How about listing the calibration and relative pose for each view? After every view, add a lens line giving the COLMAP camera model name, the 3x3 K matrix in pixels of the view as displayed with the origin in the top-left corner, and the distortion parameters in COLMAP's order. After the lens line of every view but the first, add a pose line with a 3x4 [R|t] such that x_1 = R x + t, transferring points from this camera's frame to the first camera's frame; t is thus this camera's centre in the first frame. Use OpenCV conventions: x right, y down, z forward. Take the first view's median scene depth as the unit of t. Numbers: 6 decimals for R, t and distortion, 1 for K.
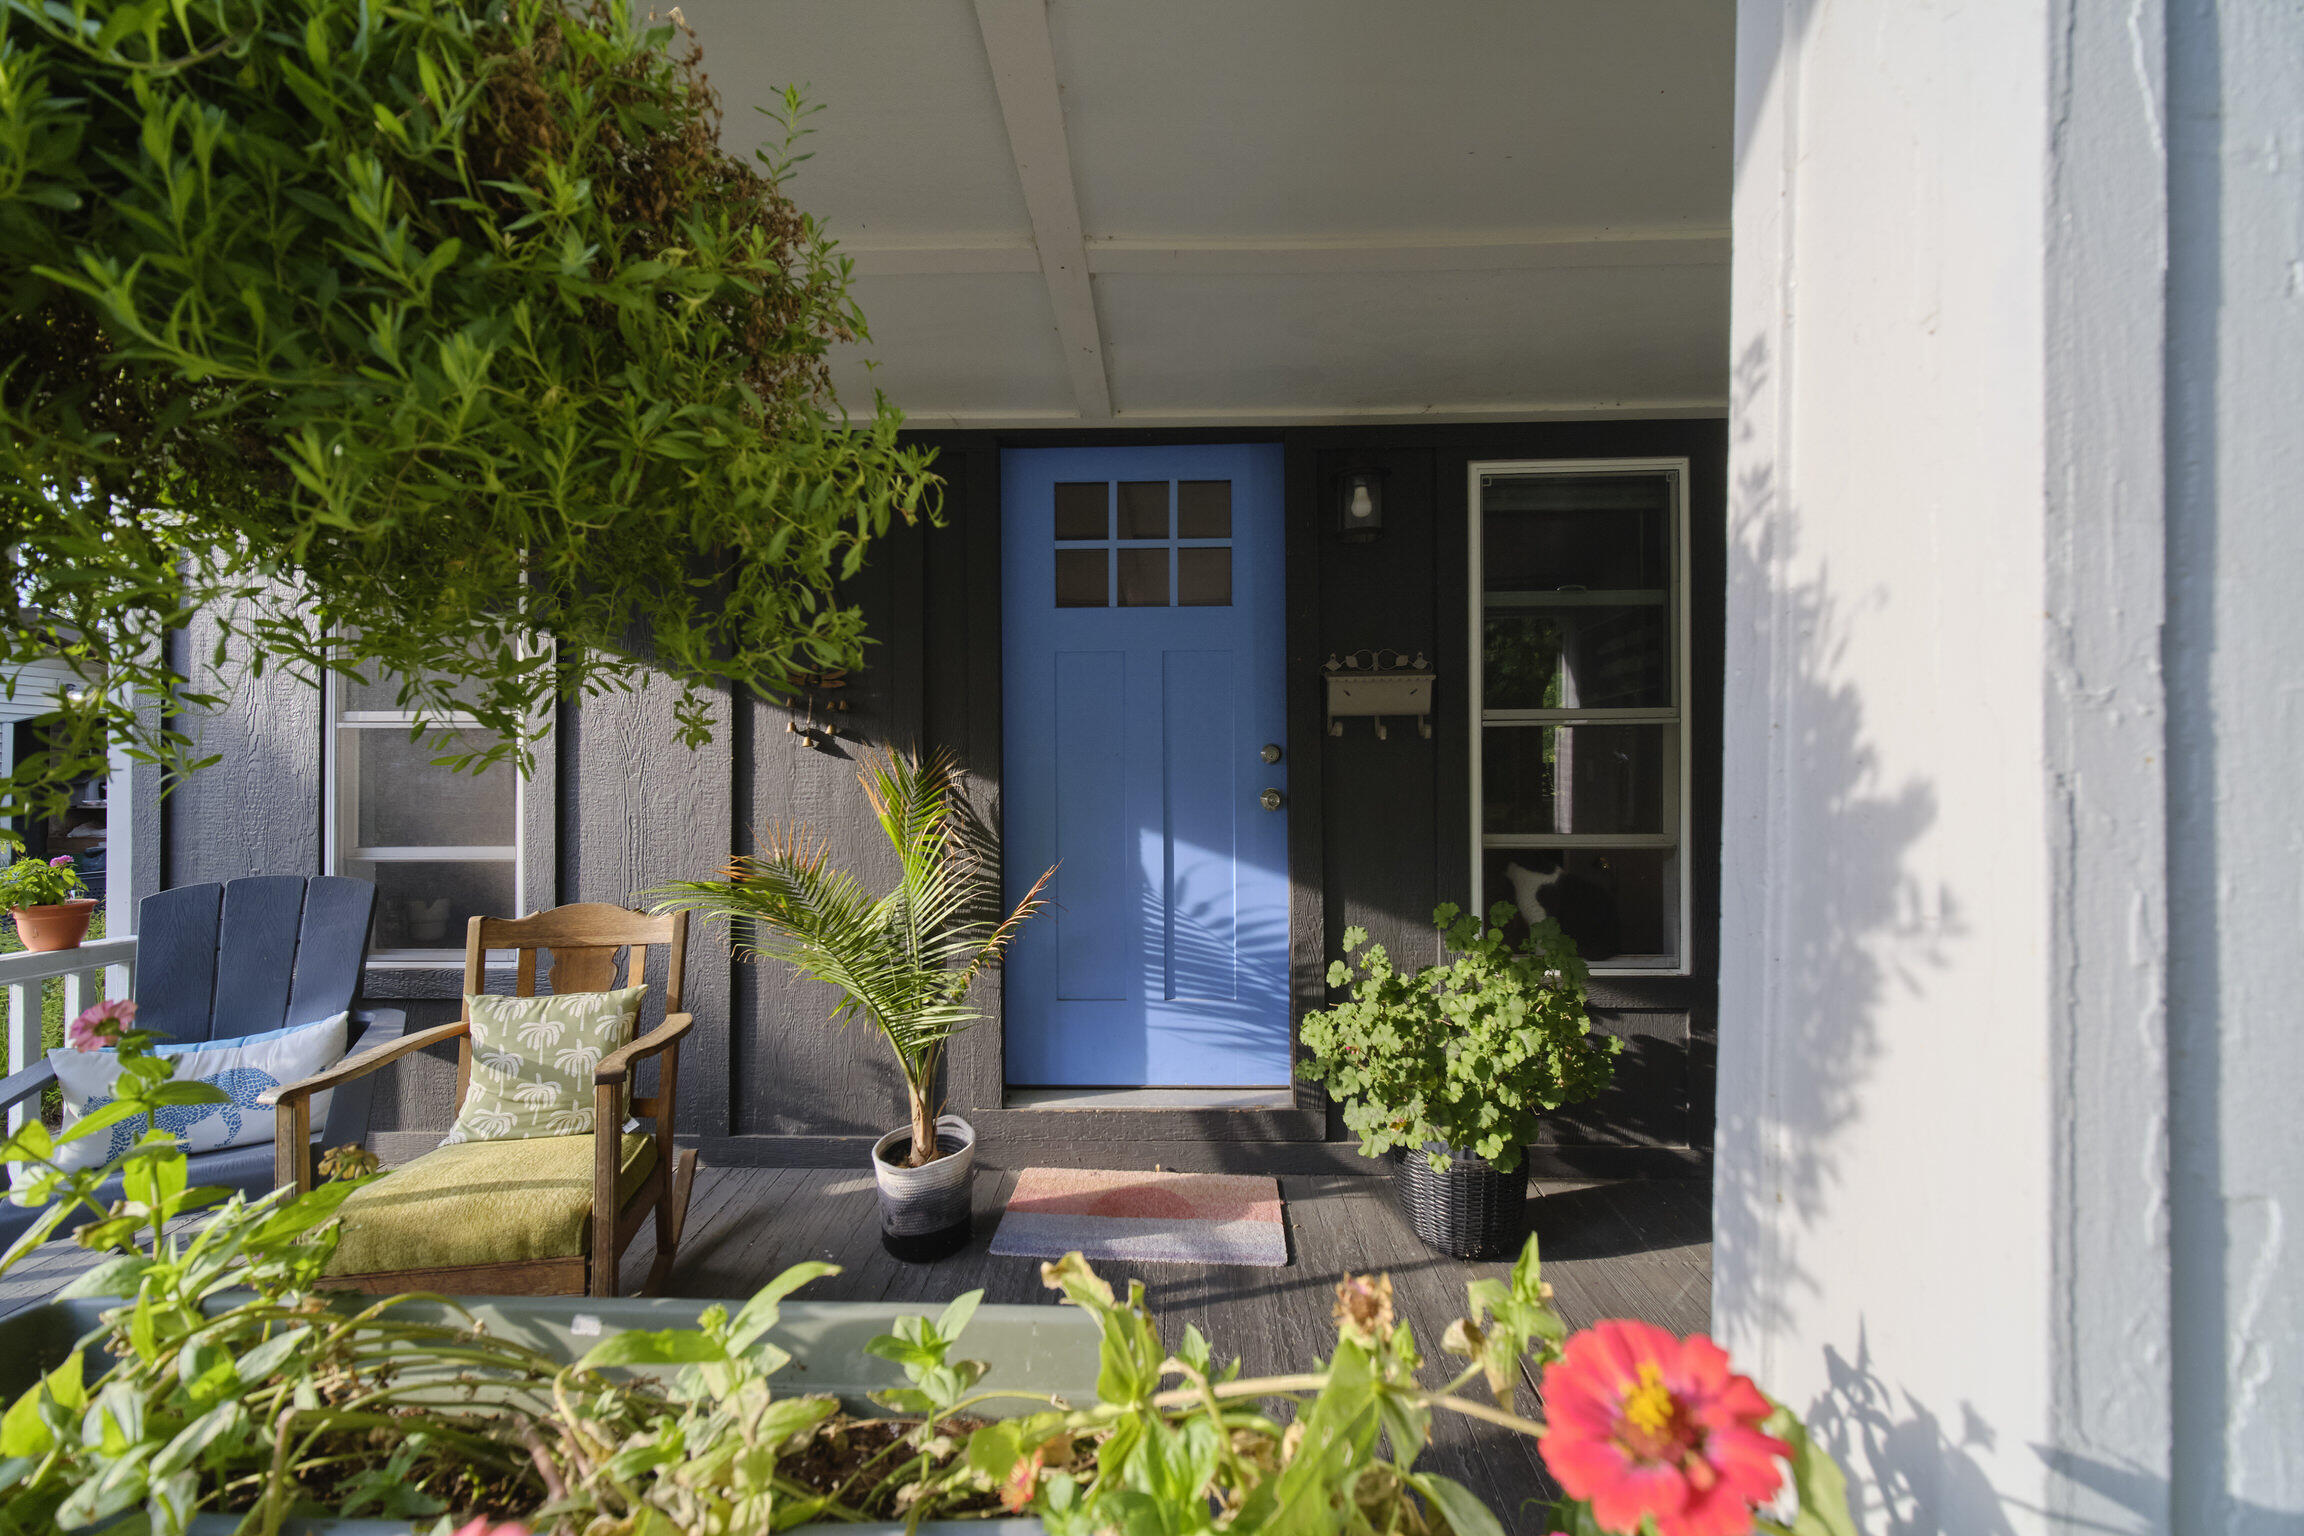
lens RADIAL K [[905.1, 0, 1149.8], [0, 905.1, 778.1], [0, 0, 1]] dist [0.001748, -0.000029]
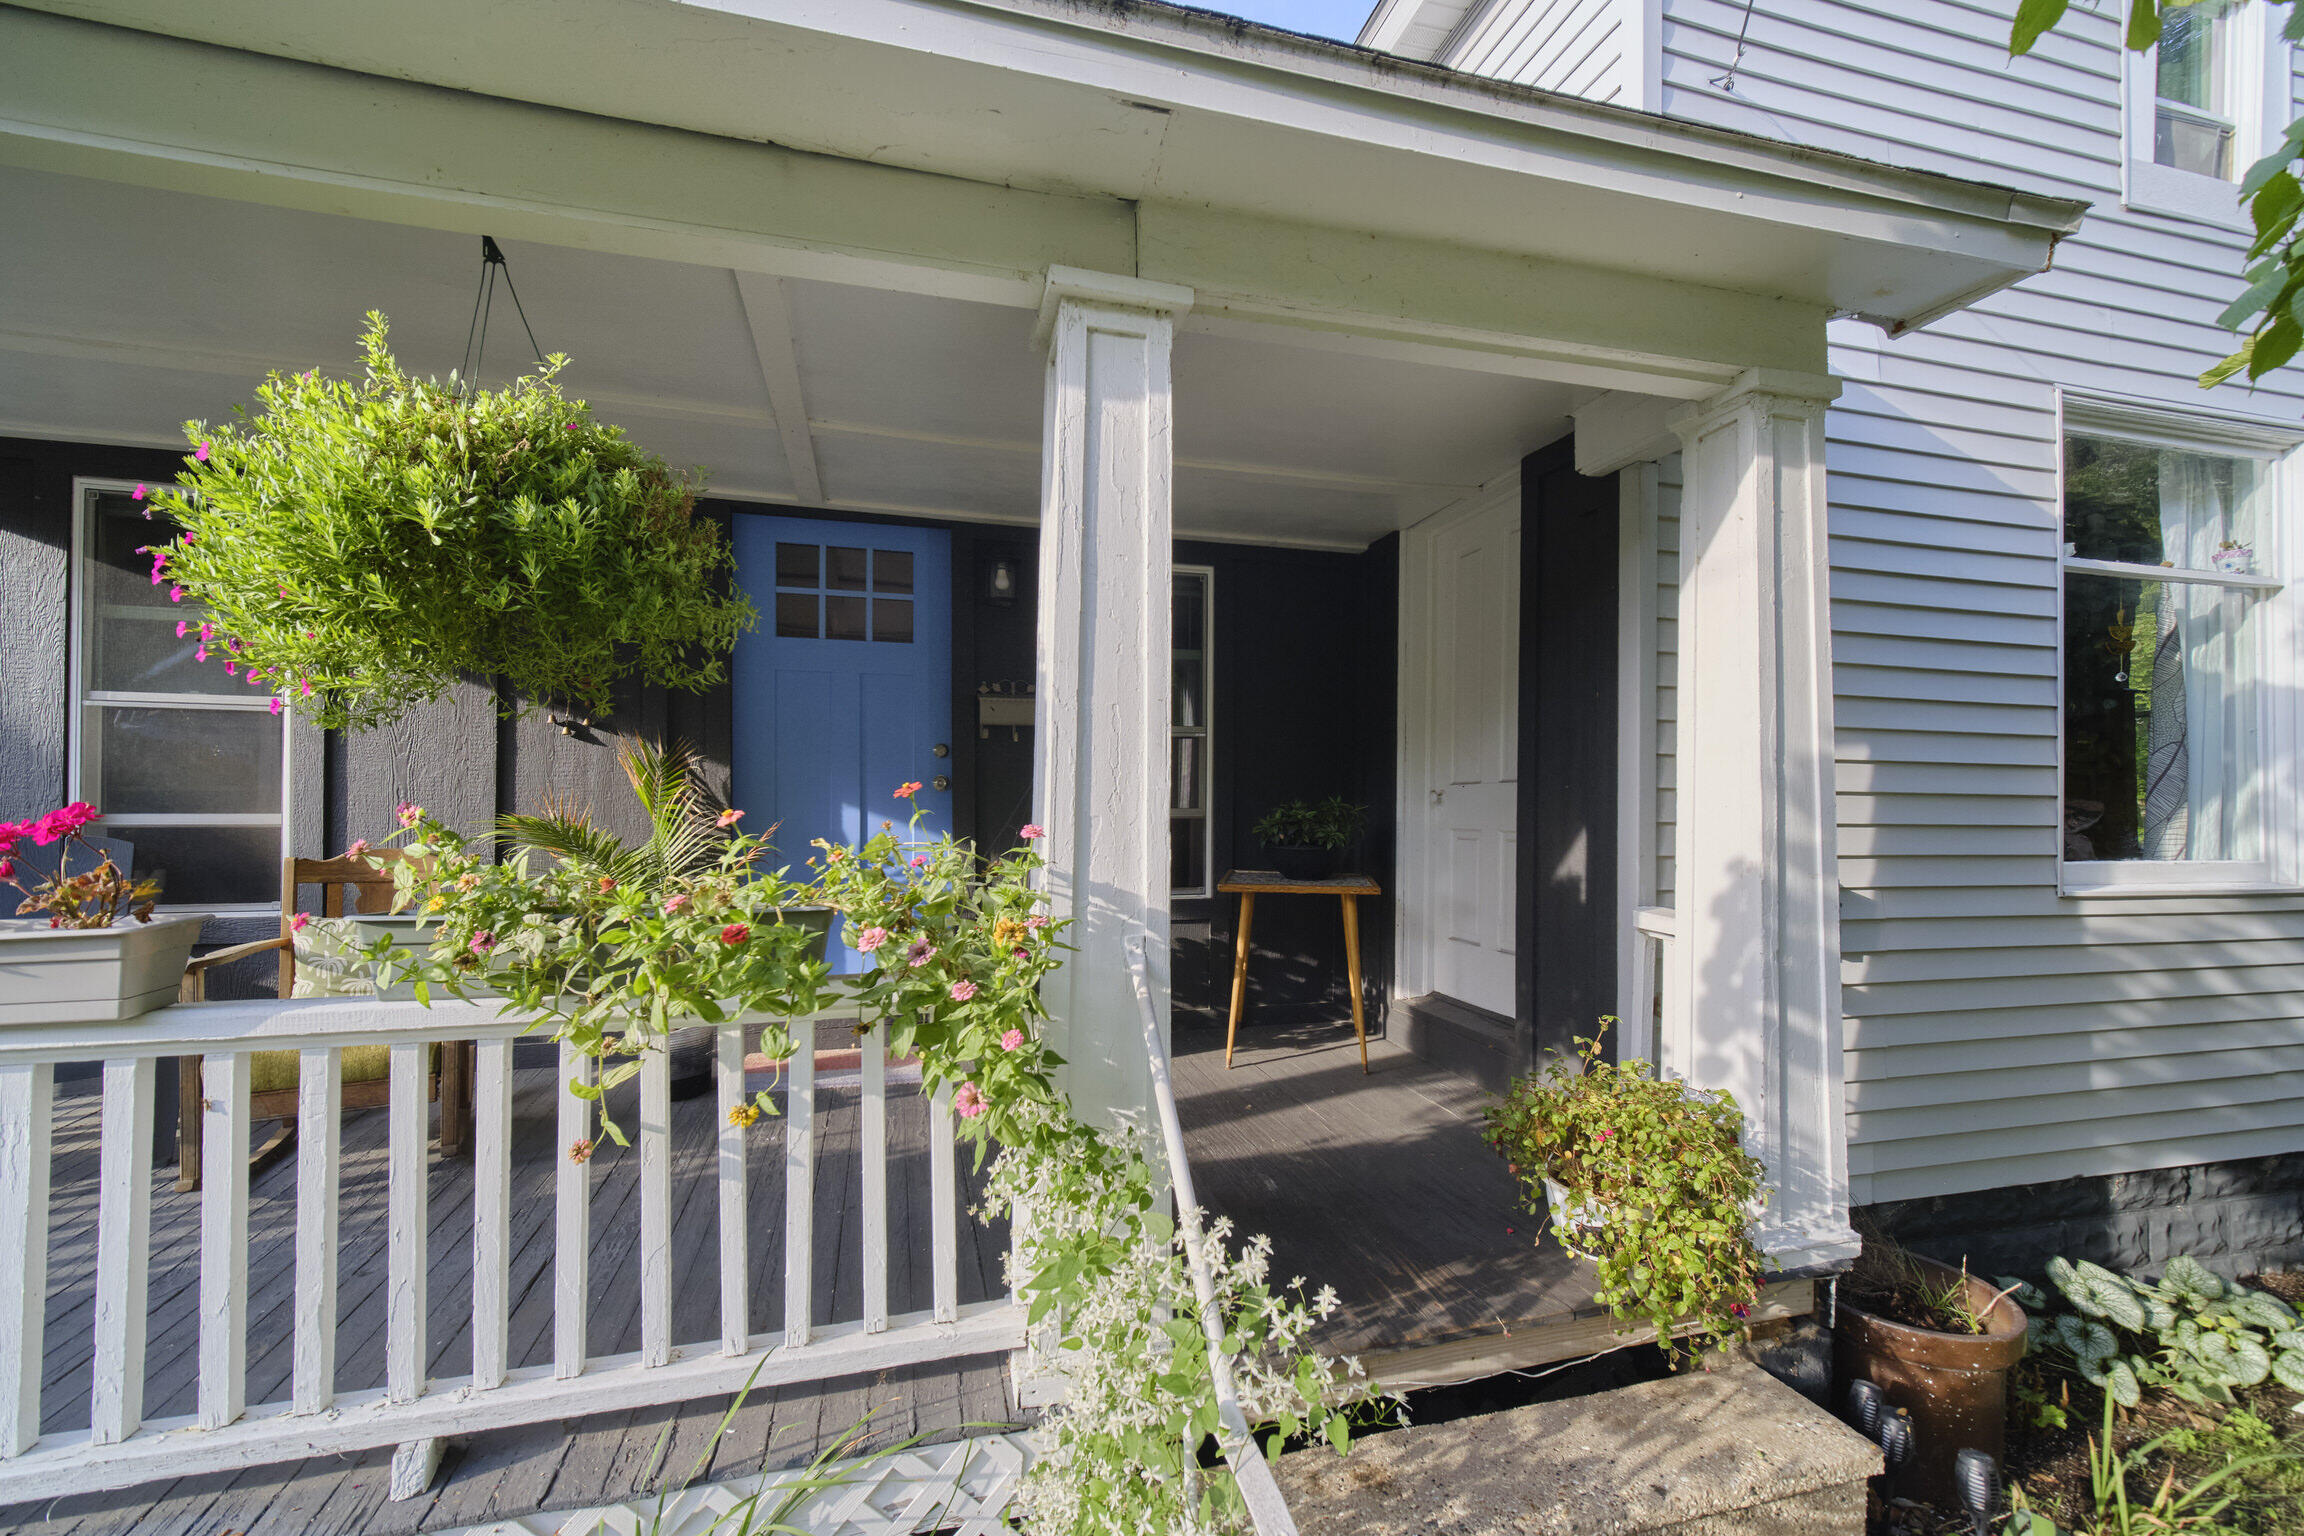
lens RADIAL K [[927.4, 0, 1144.6], [0, 927.4, 803.2], [0, 0, 1]] dist [0.000636, 0.000033]
pose [[0.954619, 0.008858, 0.297697, 0.009069], [-0.009198, 0.999958, -0.000258, 0.053713], [-0.297686, -0.002492, 0.954660, -0.480426]]
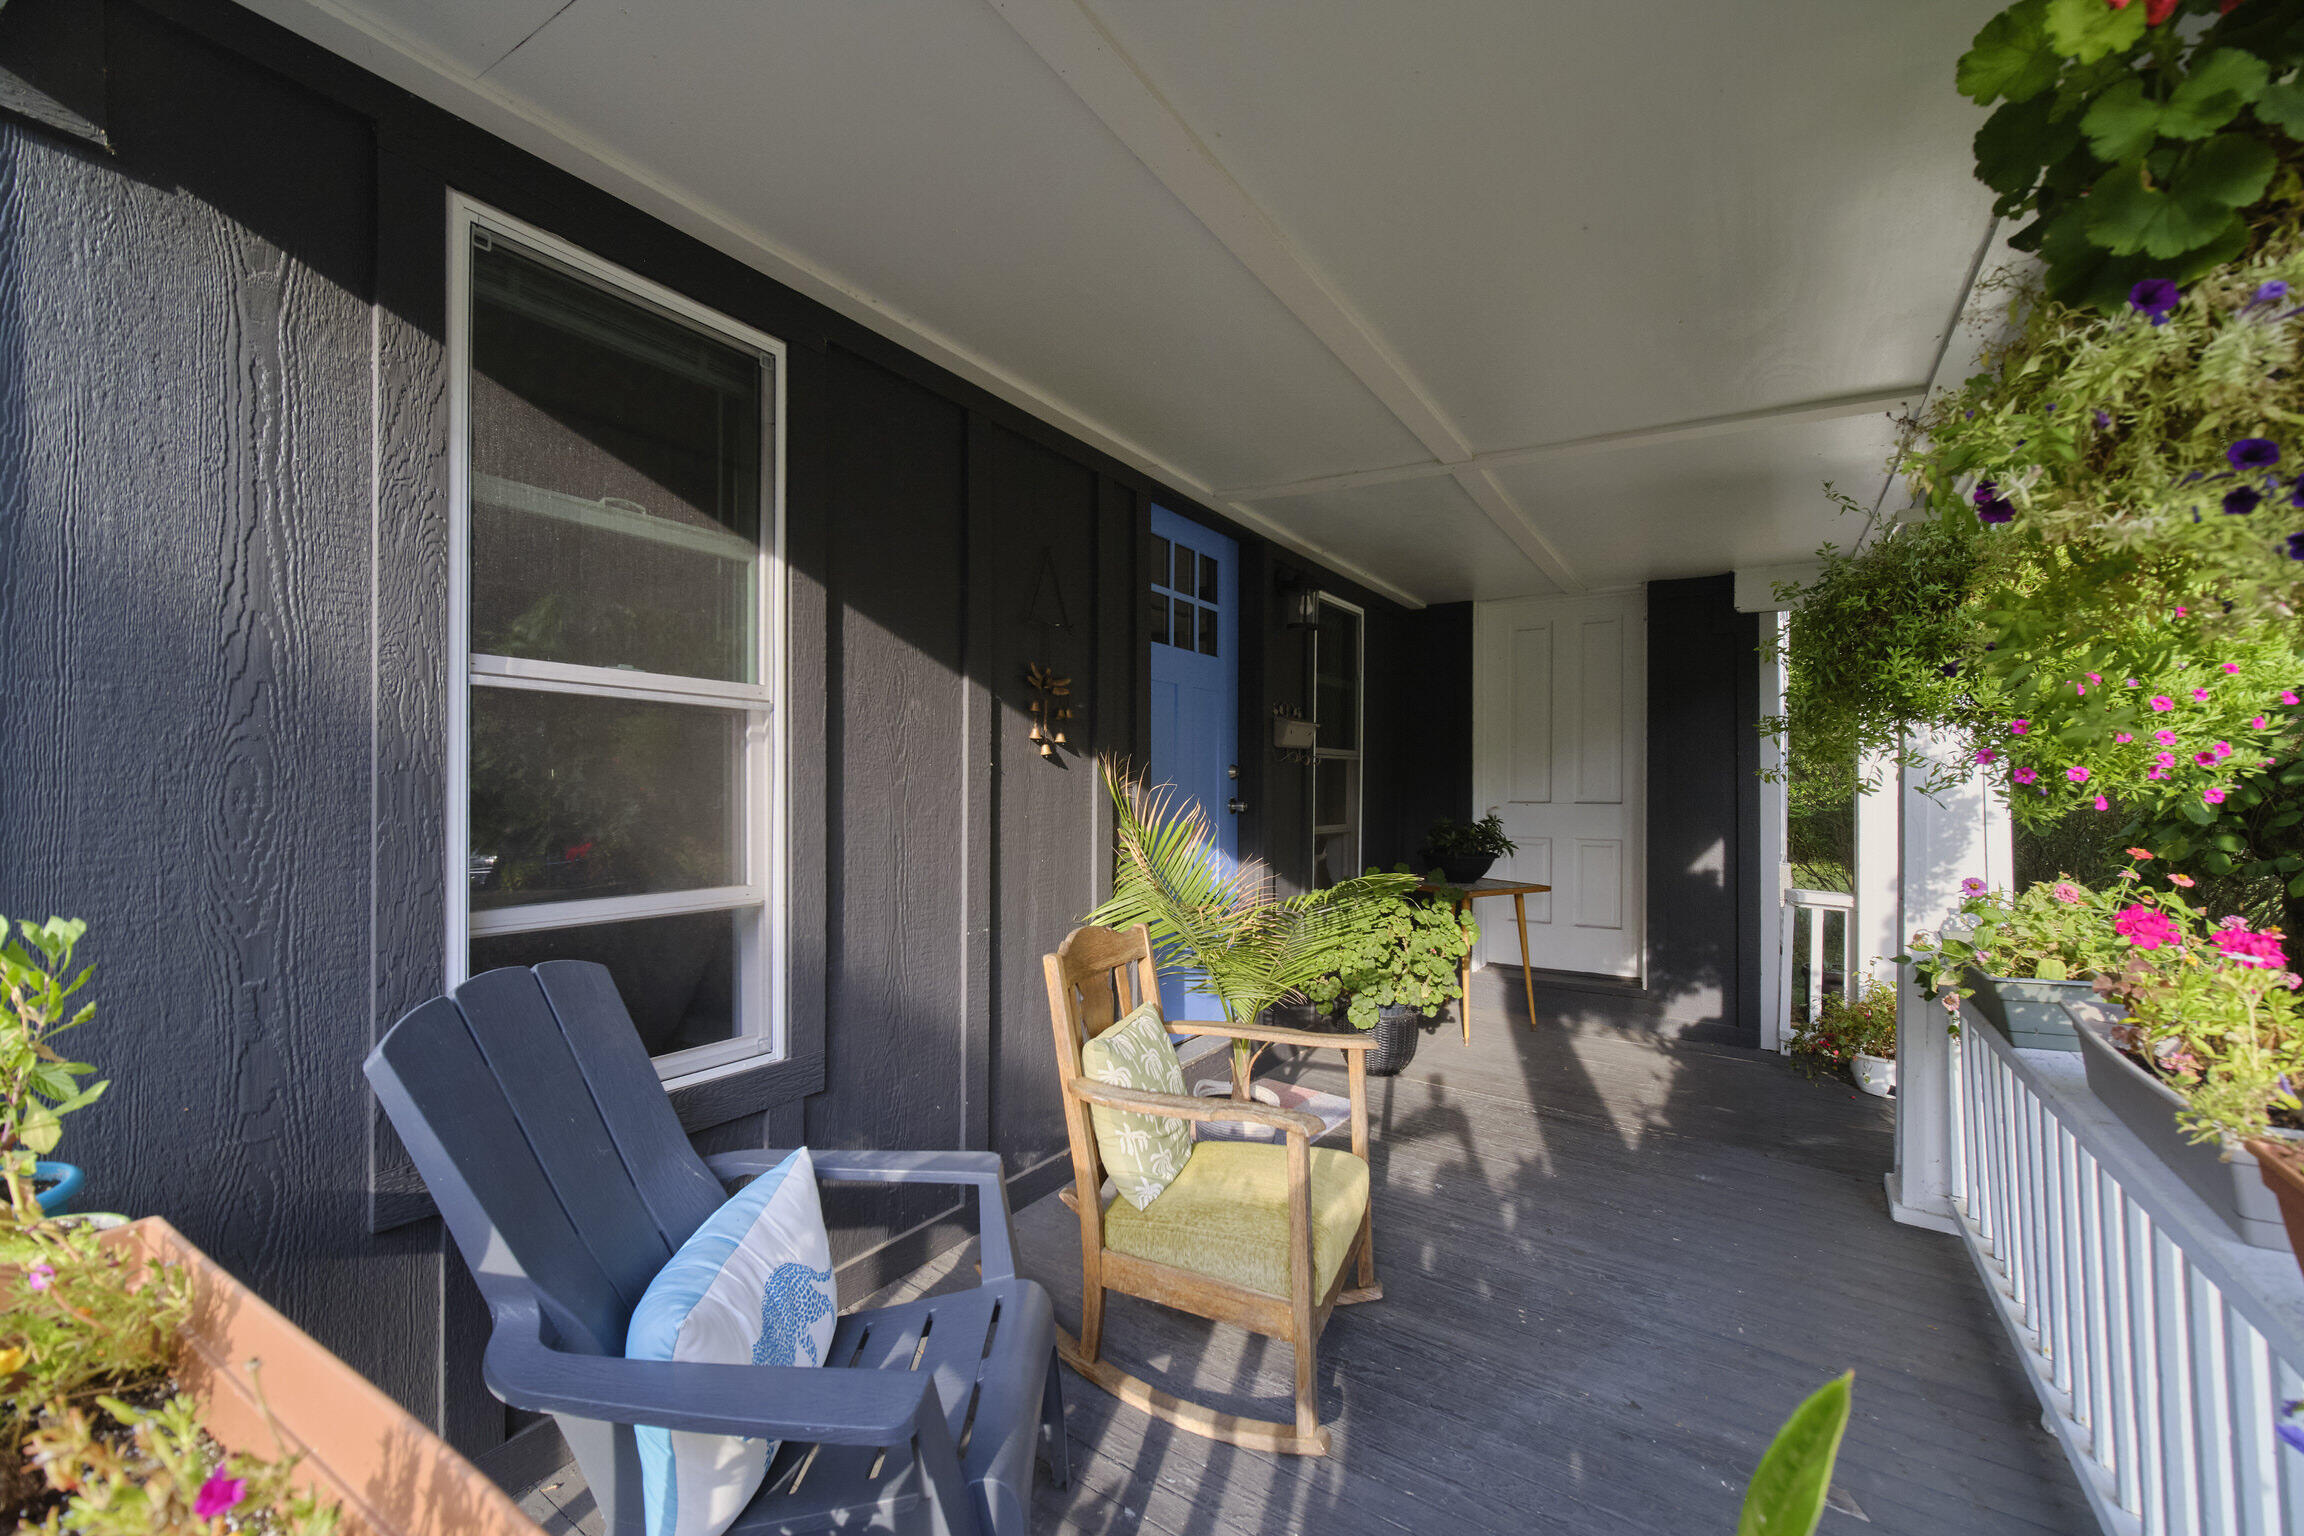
lens RADIAL K [[932.5, 0, 1147.9], [0, 932.5, 816.9], [0, 0, 1]] dist [-0.006952, 0.005083]
pose [[0.542291, -0.015730, 0.840043, -1.153125], [-0.007220, 0.999701, 0.023381, 0.007049], [-0.840160, -0.018744, 0.542015, 0.377187]]
